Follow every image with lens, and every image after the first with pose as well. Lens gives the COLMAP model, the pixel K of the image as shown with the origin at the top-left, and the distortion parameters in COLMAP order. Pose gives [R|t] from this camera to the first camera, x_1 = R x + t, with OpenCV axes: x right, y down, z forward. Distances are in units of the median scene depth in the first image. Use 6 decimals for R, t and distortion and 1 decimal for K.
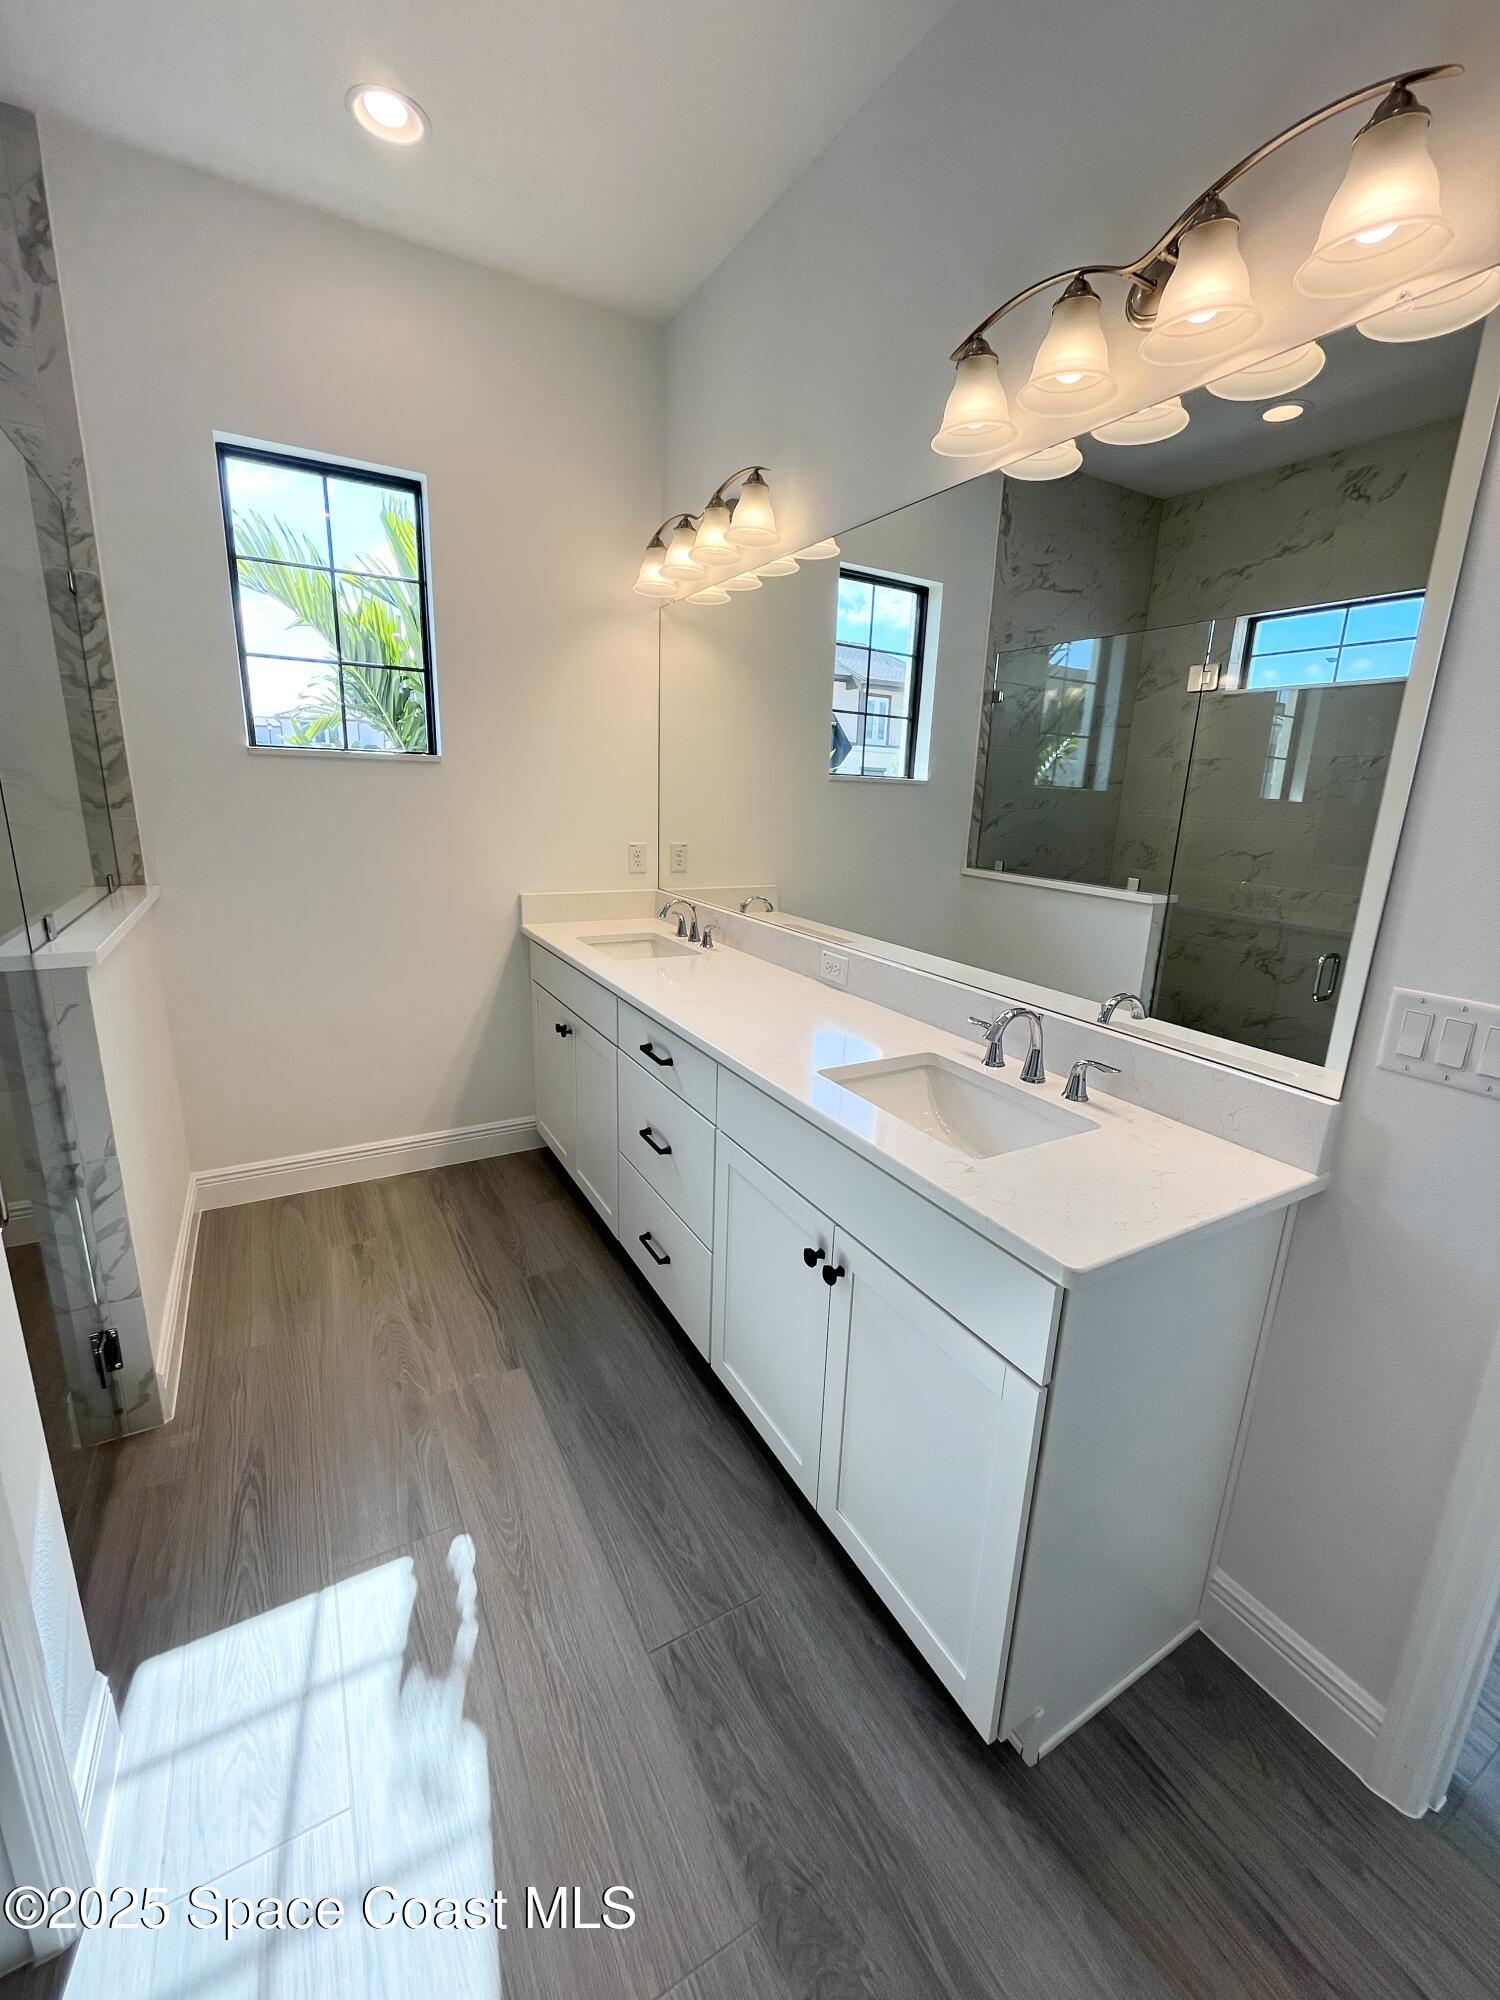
lens RADIAL K [[808.9, 0, 745.1], [0, 808.9, 989.5], [0, 0, 1]] dist [-0.003222, -0.000263]
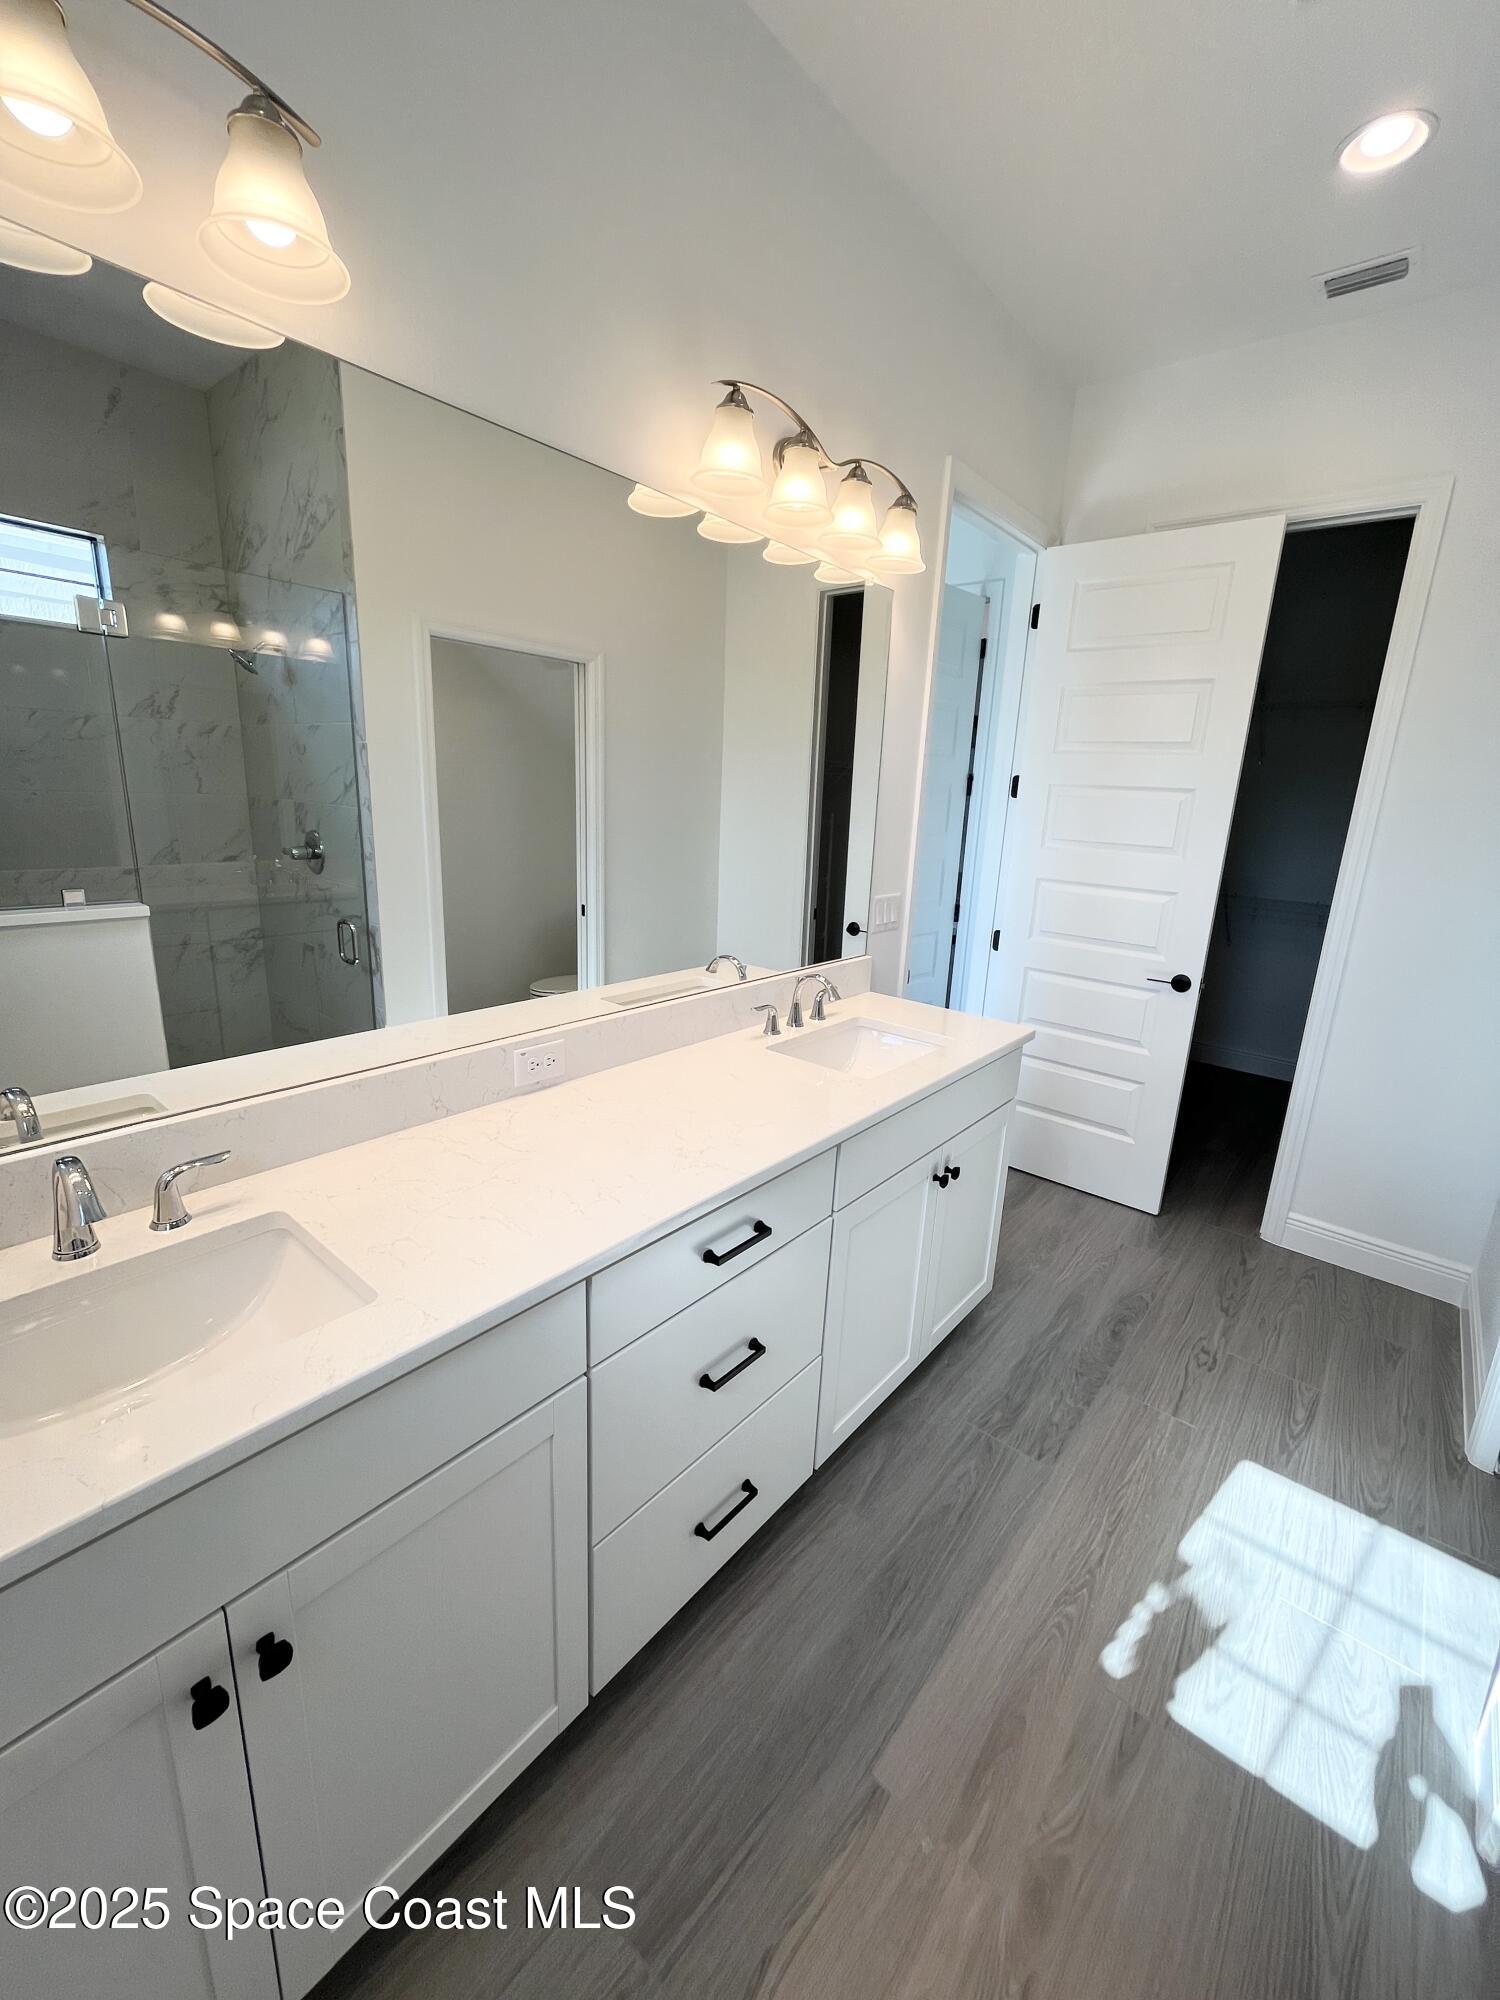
lens RADIAL K [[808.9, 0, 753.1], [0, 808.9, 992.5], [0, 0, 1]] dist [-0.003222, -0.000263]
pose [[-0.347695, -0.277900, 0.895477, -0.659858], [0.170110, 0.920519, 0.351721, -0.345166], [-0.922047, 0.274621, -0.272786, 1.129292]]
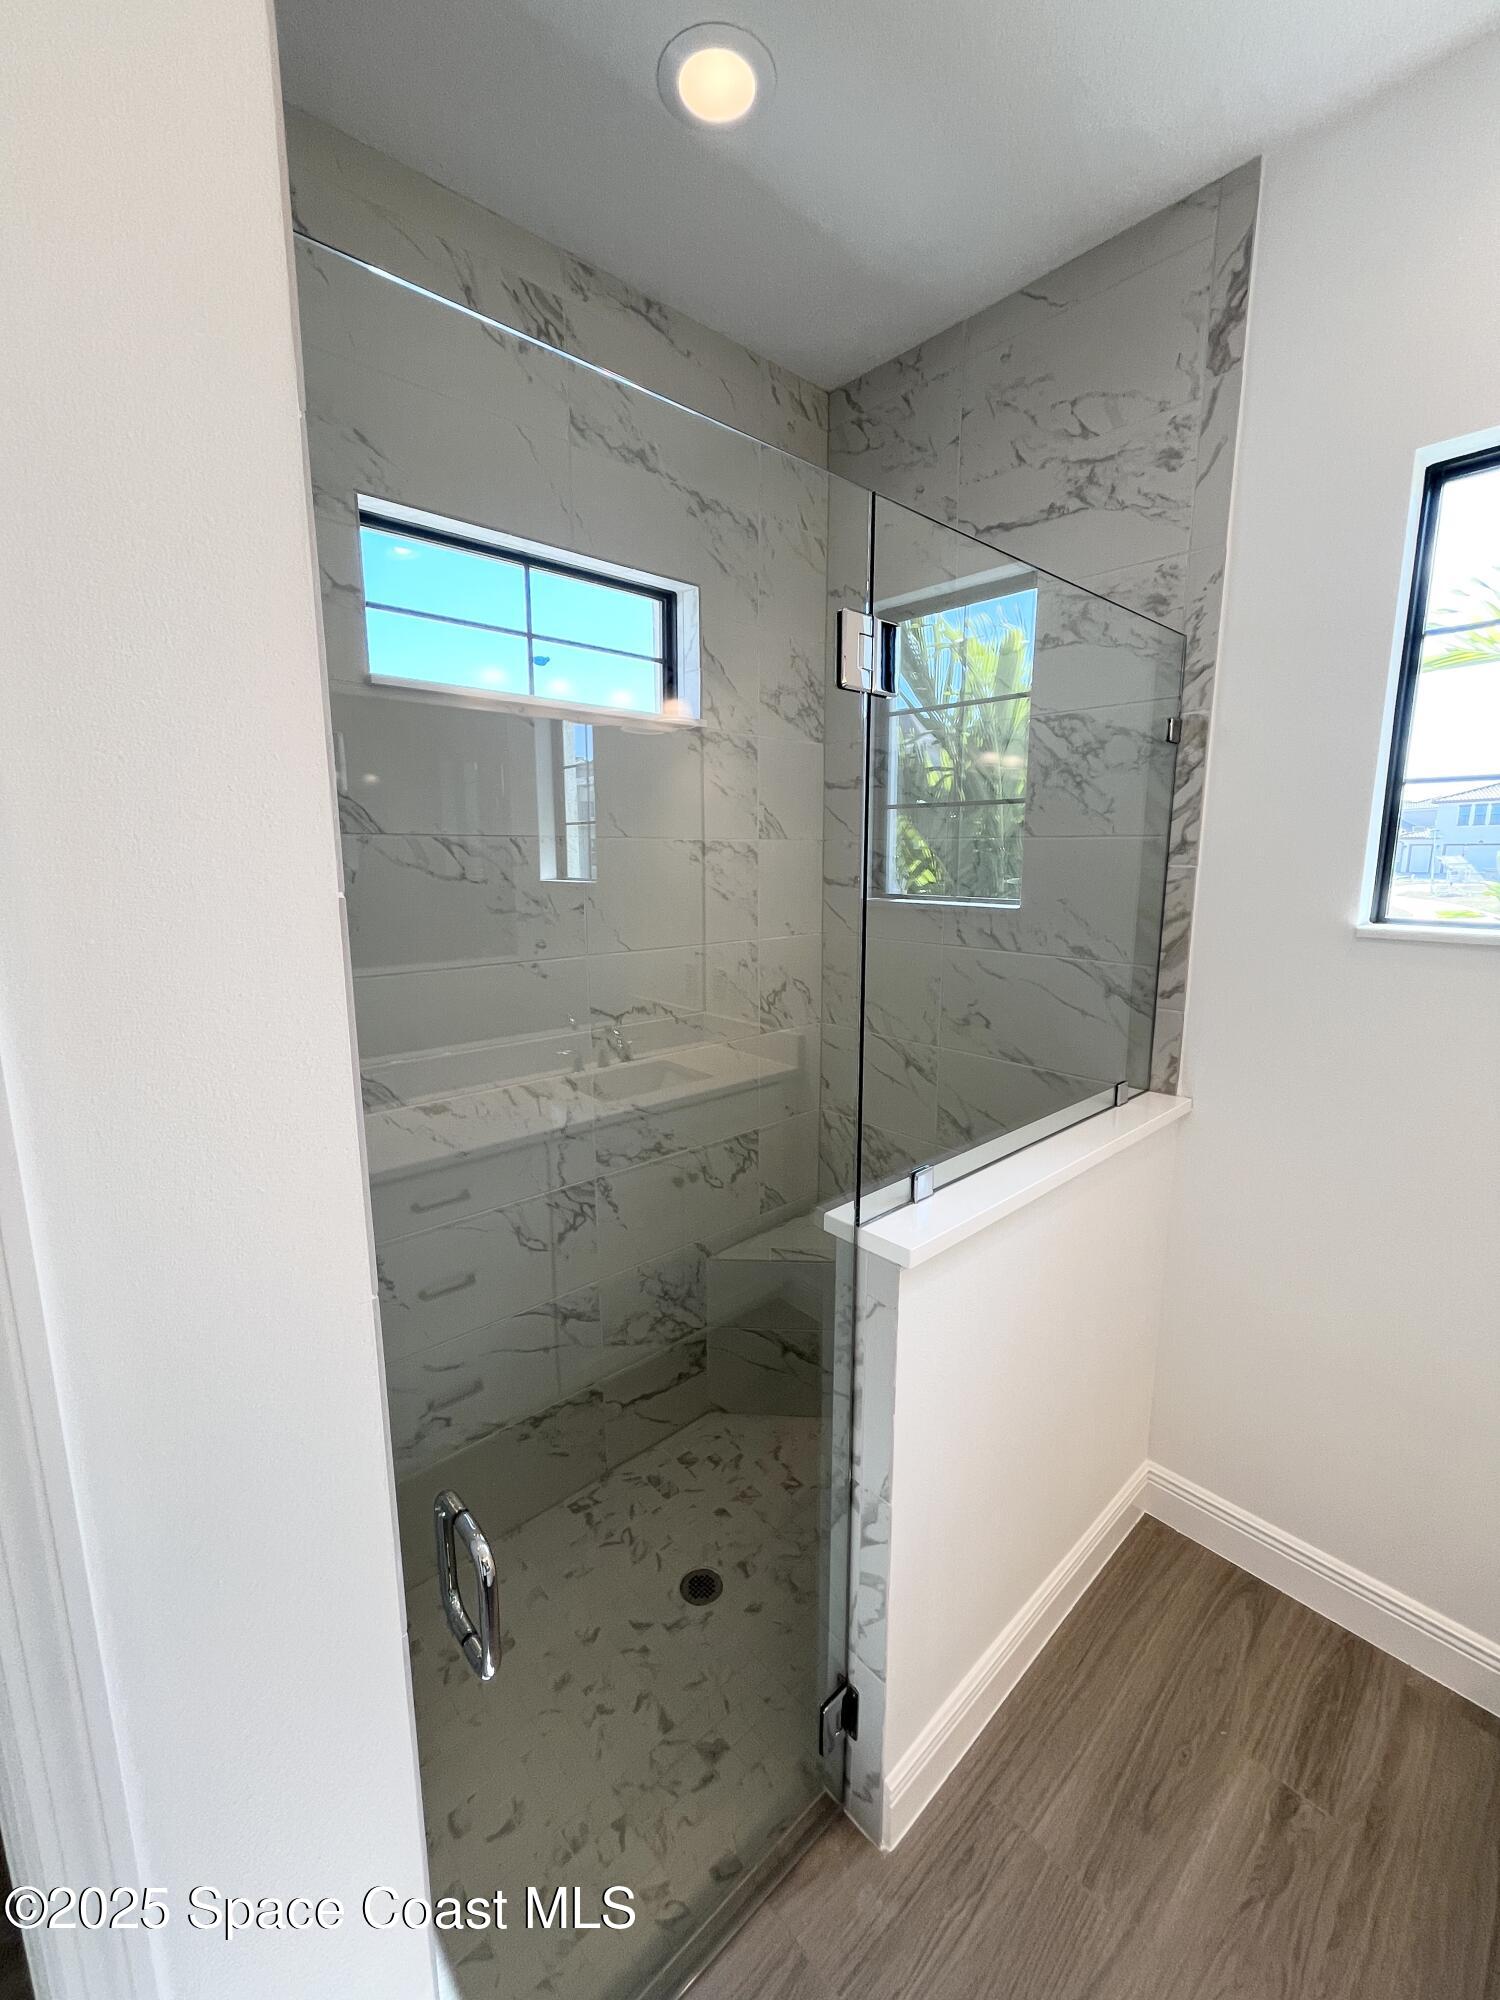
lens RADIAL K [[808.9, 0, 758.5], [0, 808.9, 991.0], [0, 0, 1]] dist [-0.003222, -0.000263]
pose [[0.227845, 0.132063, -0.964700, -0.120152], [-0.233335, 0.969297, 0.077583, -0.231938], [0.945326, 0.207421, 0.251664, 0.487562]]
